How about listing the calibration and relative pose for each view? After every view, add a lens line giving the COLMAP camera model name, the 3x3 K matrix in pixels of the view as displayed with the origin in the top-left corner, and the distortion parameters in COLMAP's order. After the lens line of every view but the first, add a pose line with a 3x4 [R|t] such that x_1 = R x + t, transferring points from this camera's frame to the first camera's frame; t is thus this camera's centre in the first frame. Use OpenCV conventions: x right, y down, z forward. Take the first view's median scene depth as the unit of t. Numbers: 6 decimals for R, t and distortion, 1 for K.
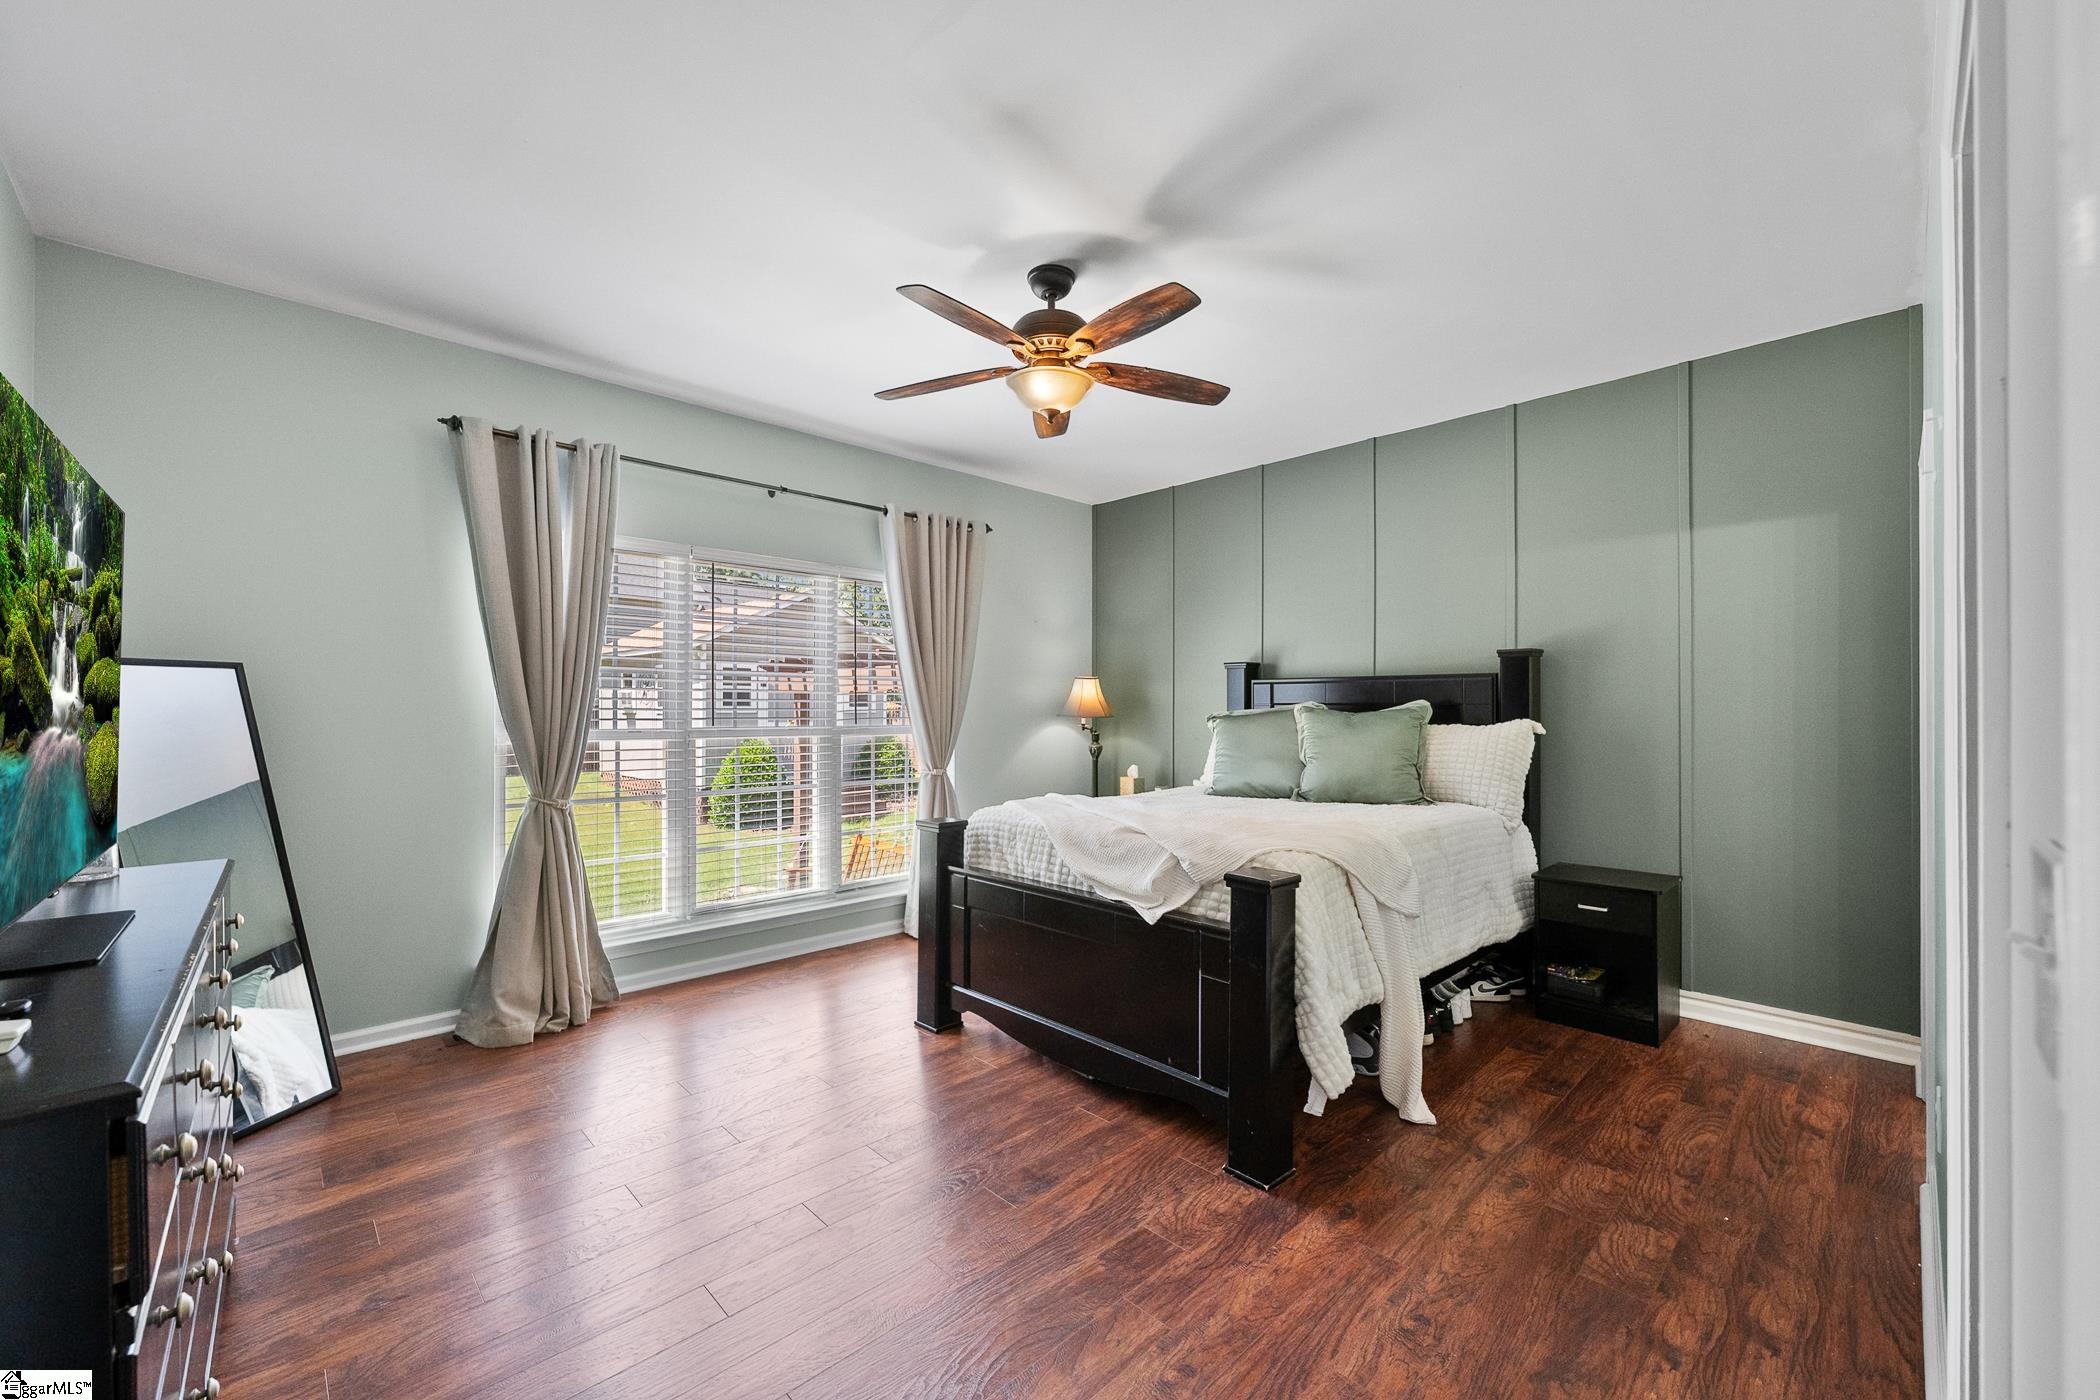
lens RADIAL K [[827.7, 0, 1047.4], [0, 827.7, 703.3], [0, 0, 1]] dist [-0.001768, -0.000300]
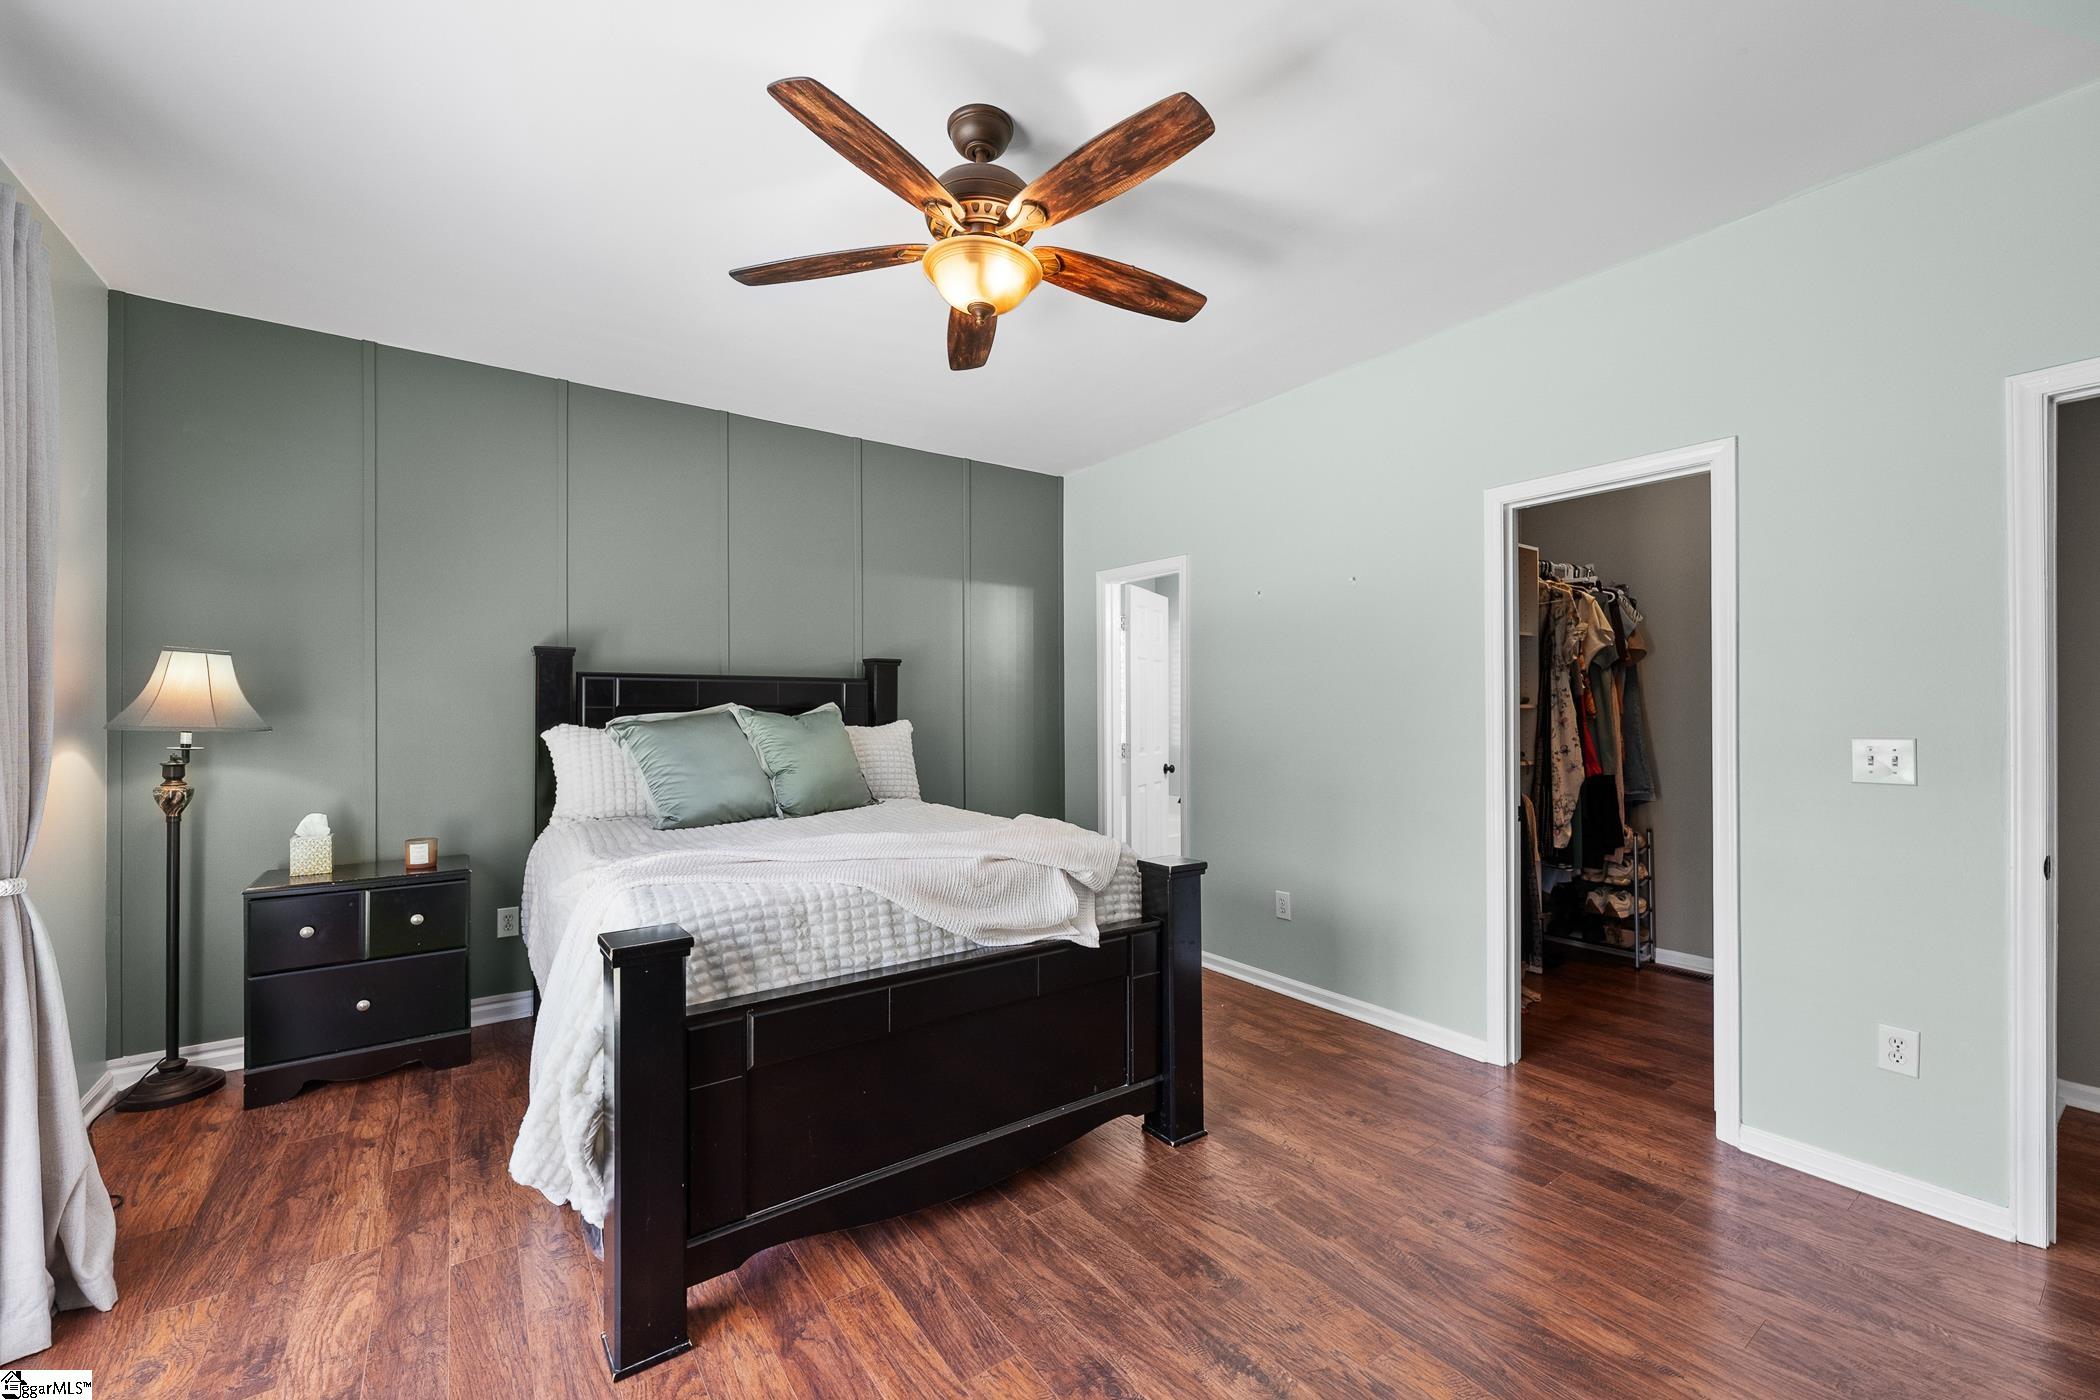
lens RADIAL K [[827.7, 0, 1047.4], [0, 827.7, 703.3], [0, 0, 1]] dist [-0.001768, -0.000300]
pose [[0.153367, 0.005976, 0.988151, -0.717383], [-0.003408, 0.999979, -0.005519, 0.002916], [-0.988163, -0.002521, 0.153384, 0.833529]]
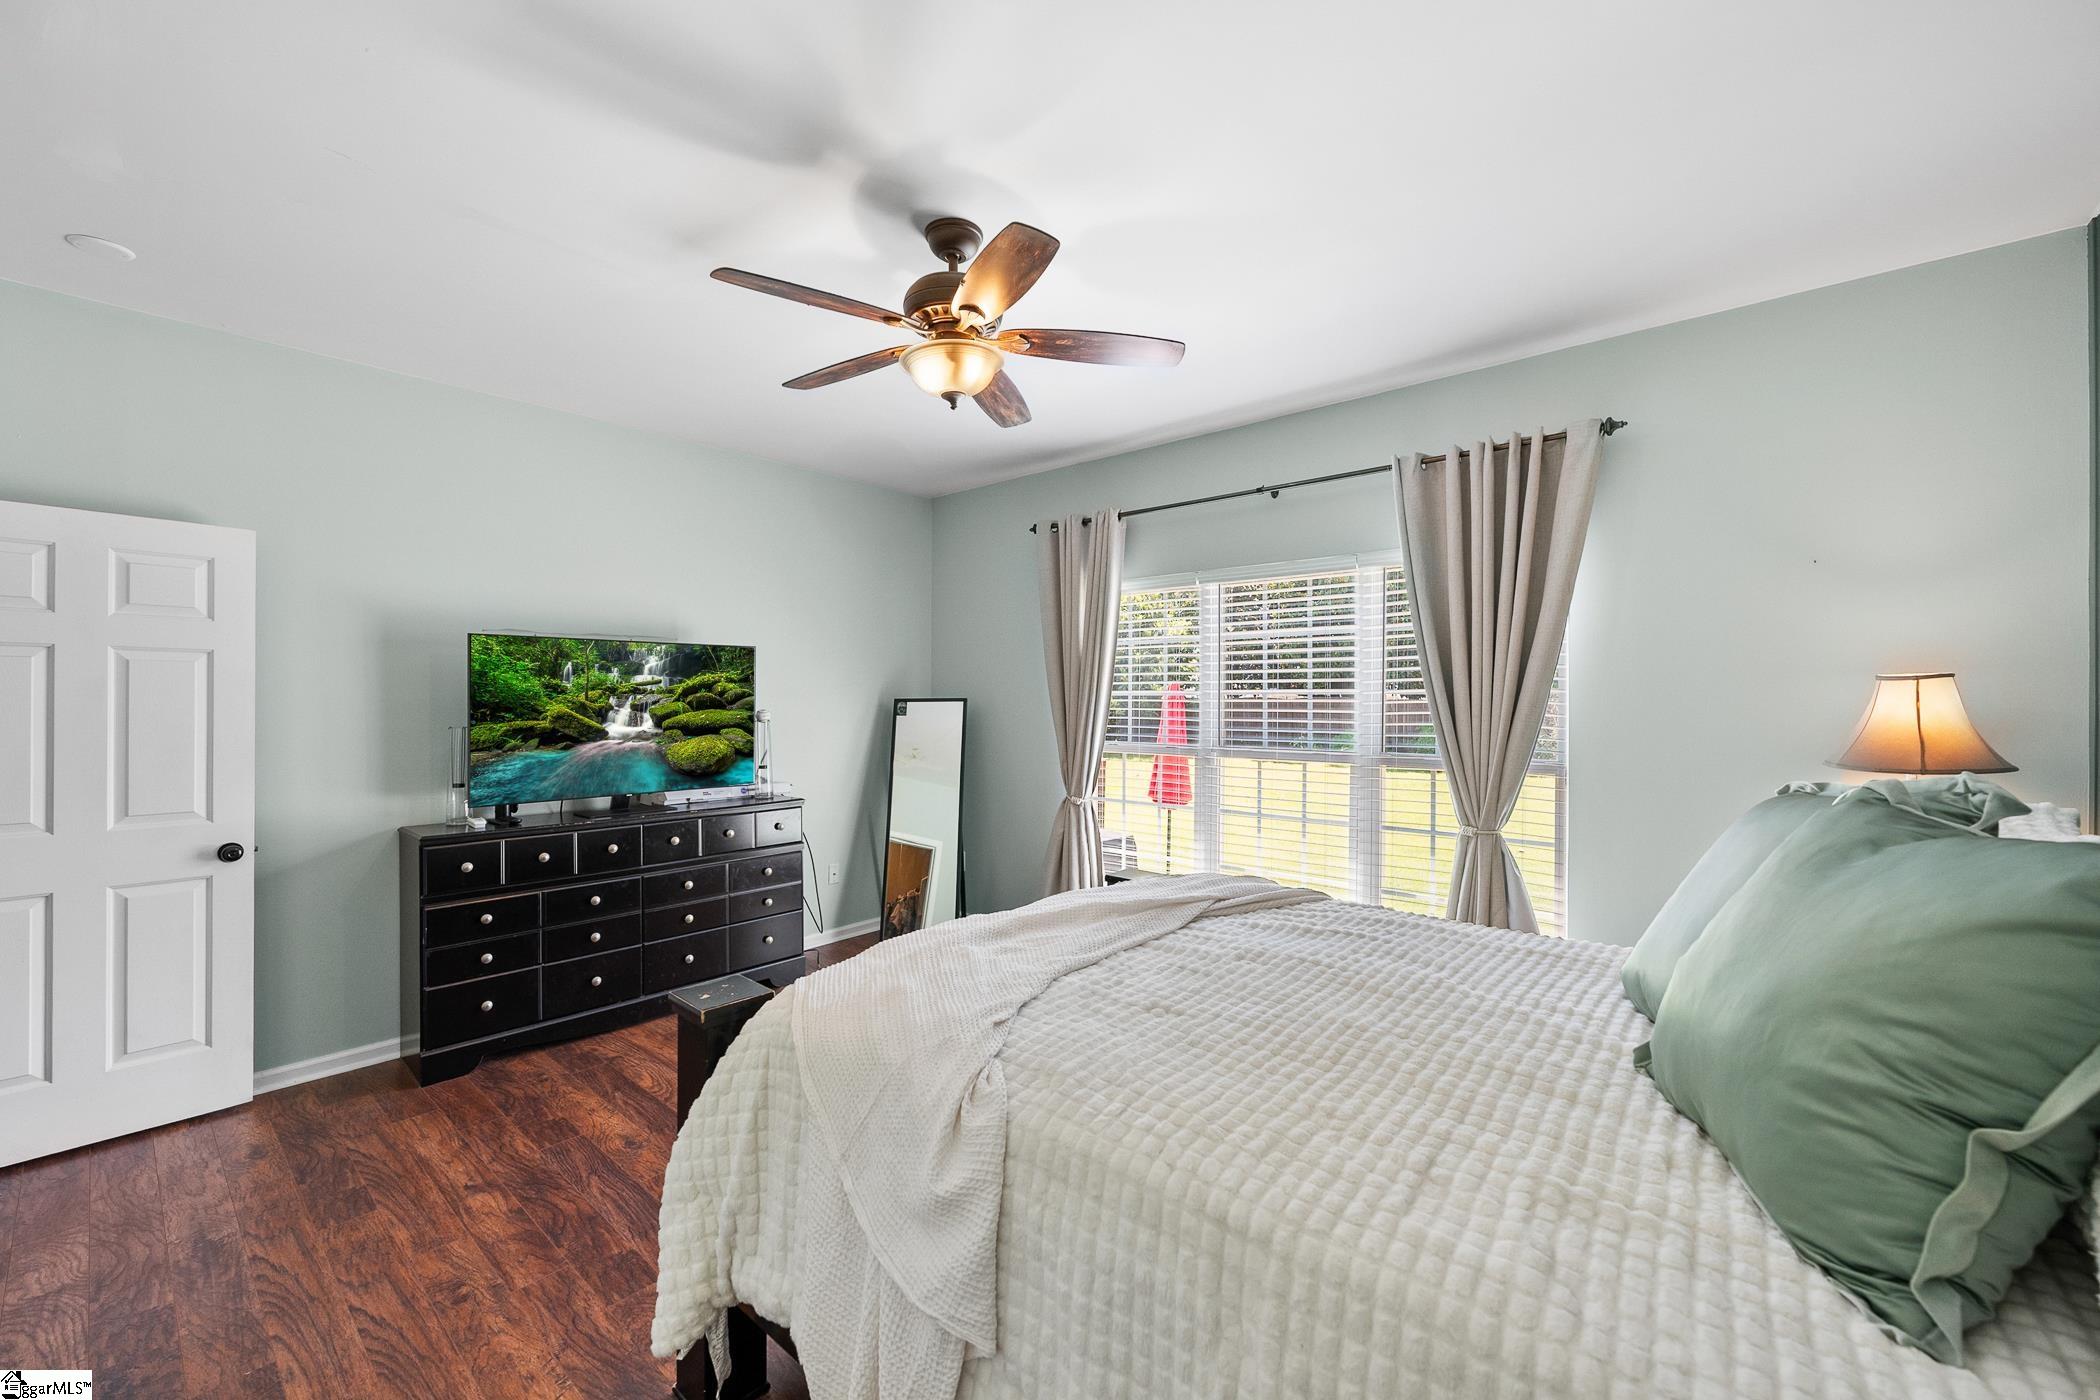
lens RADIAL K [[827.7, 0, 1047.4], [0, 827.7, 703.3], [0, 0, 1]] dist [-0.001768, -0.000300]
pose [[0.083500, 0.002575, -0.996504, 0.847843], [0.005748, 0.999979, 0.003066, -0.041840], [0.996491, -0.005984, 0.083483, 1.029058]]
